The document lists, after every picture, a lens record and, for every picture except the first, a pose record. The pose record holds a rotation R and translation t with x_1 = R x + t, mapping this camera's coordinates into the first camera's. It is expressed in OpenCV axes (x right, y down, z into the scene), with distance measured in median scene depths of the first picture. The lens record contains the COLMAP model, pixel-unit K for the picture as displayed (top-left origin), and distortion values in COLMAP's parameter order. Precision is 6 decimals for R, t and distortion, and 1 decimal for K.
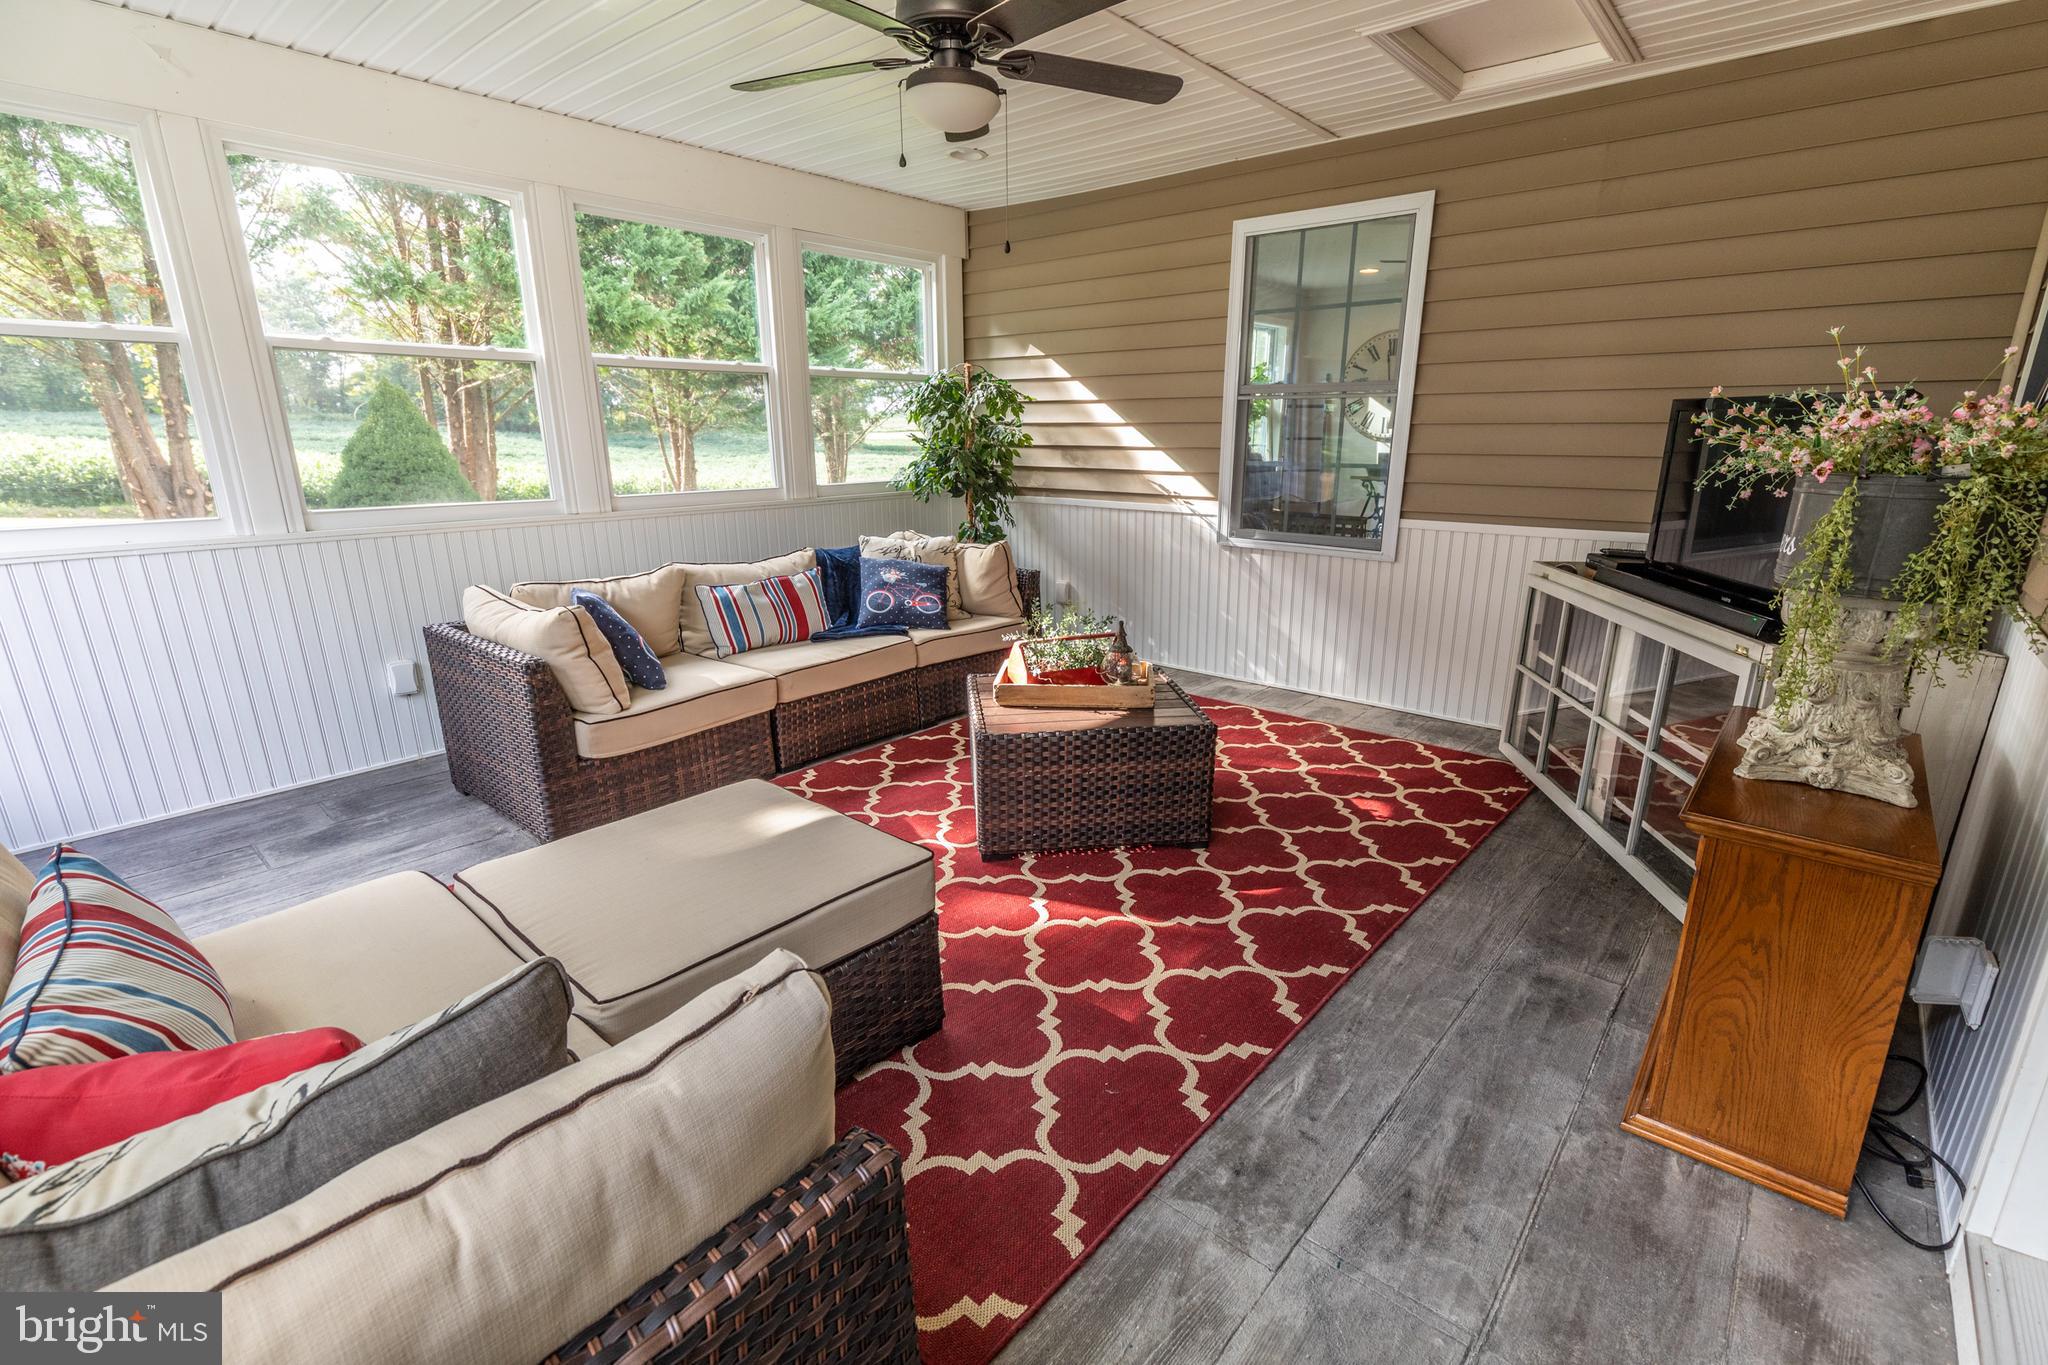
lens RADIAL K [[916.3, 0, 1024.0], [0, 916.3, 690.6], [0, 0, 1]] dist [0.003915, 0.000370]
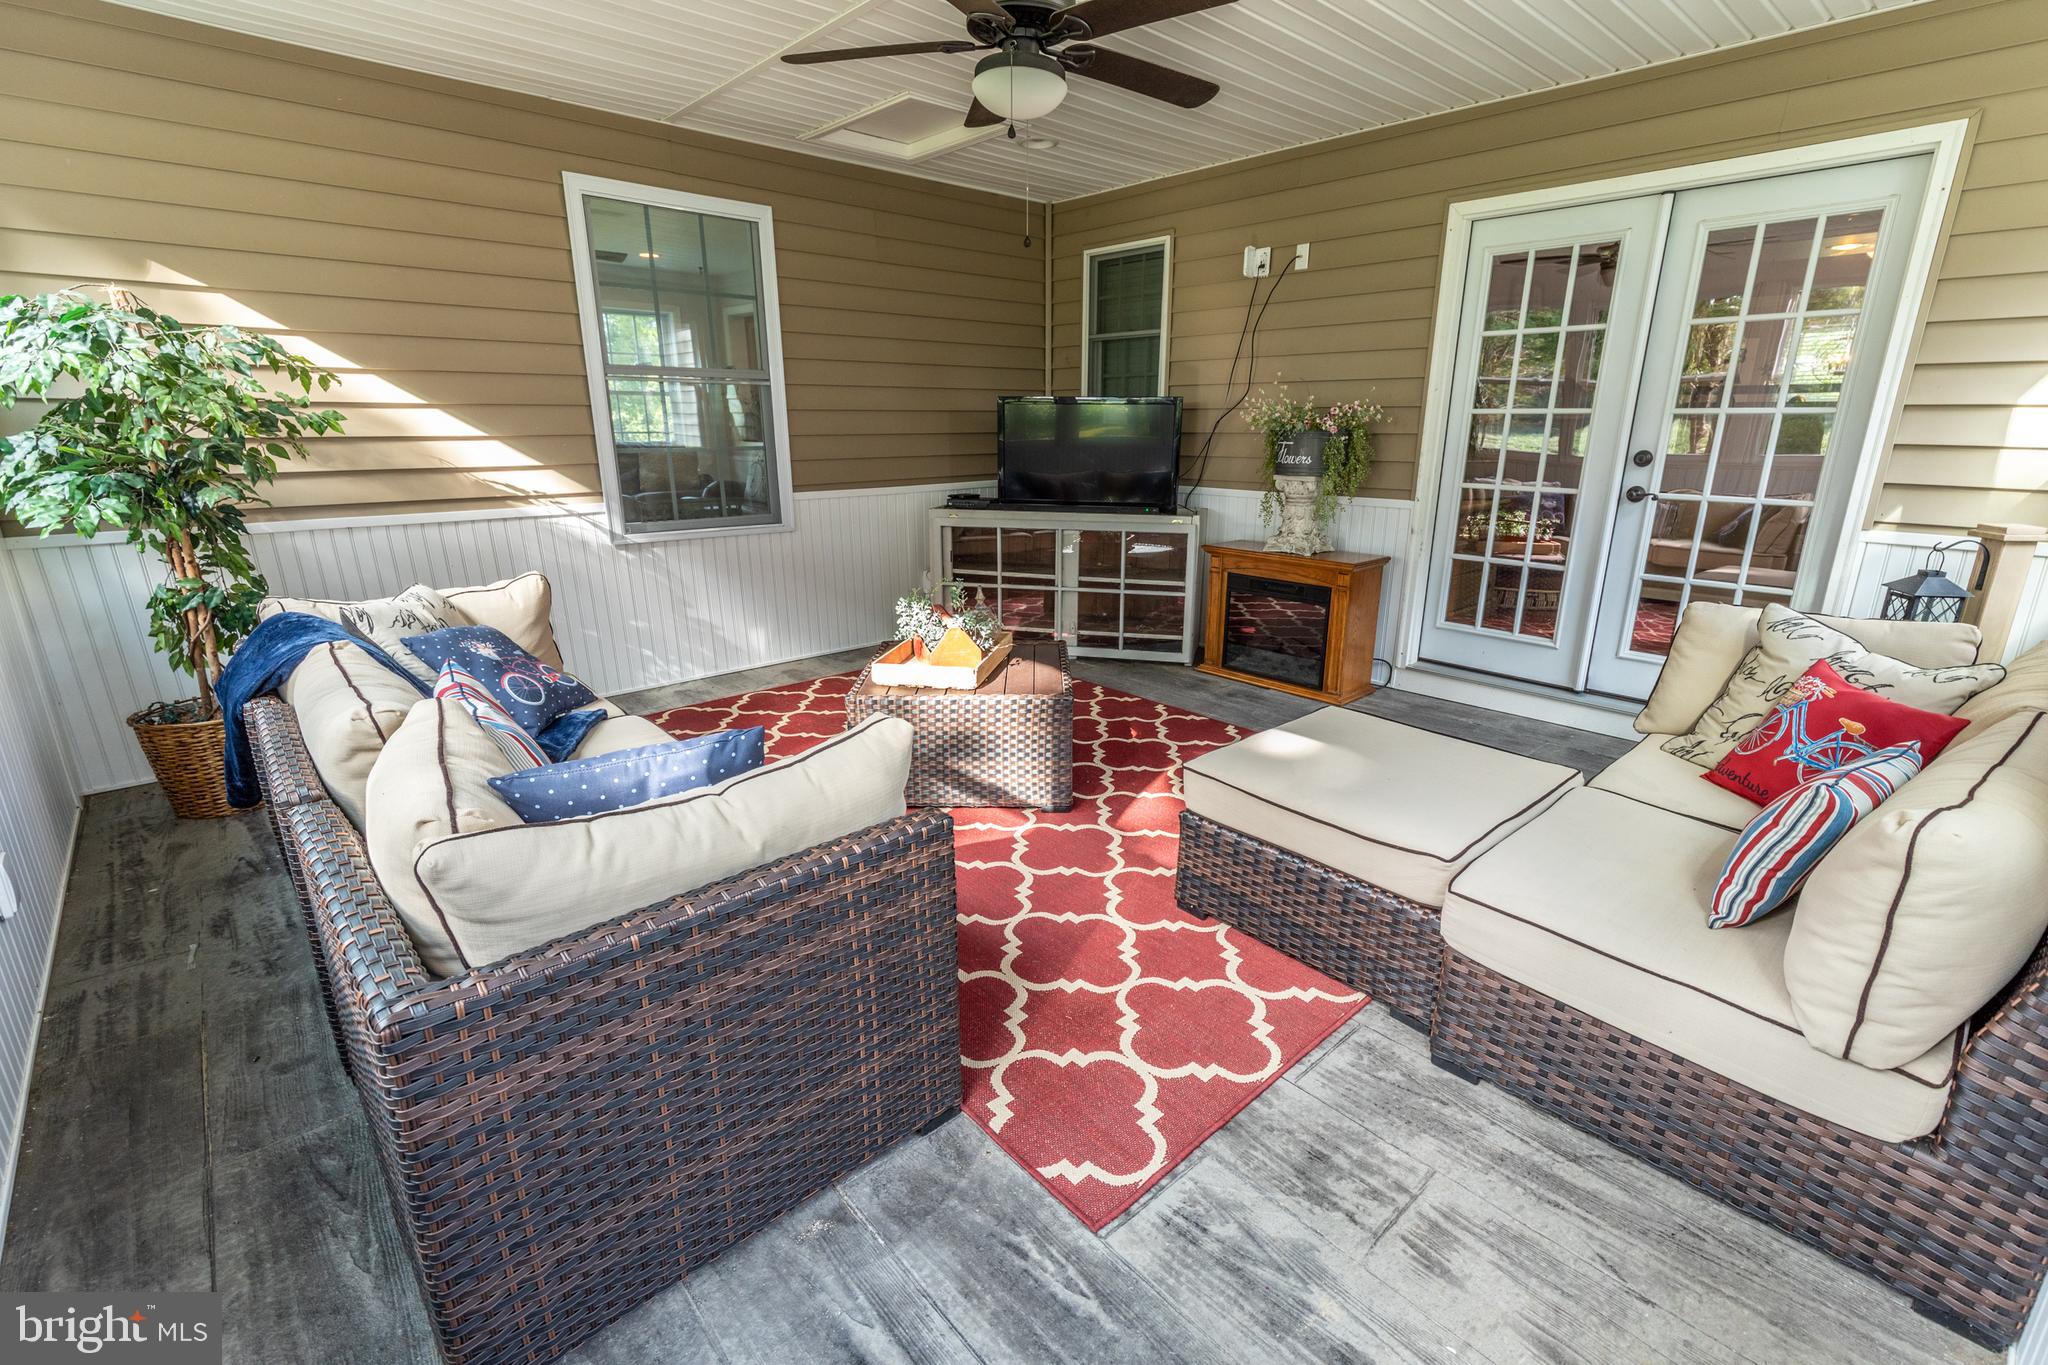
lens RADIAL K [[916.3, 0, 1026.9], [0, 916.3, 685.8], [0, 0, 1]] dist [0.003915, 0.000370]
pose [[0.110639, -0.270971, 0.956208, -0.680251], [0.279552, 0.931755, 0.231696, -0.138544], [-0.953734, 0.241675, 0.178839, 0.545401]]
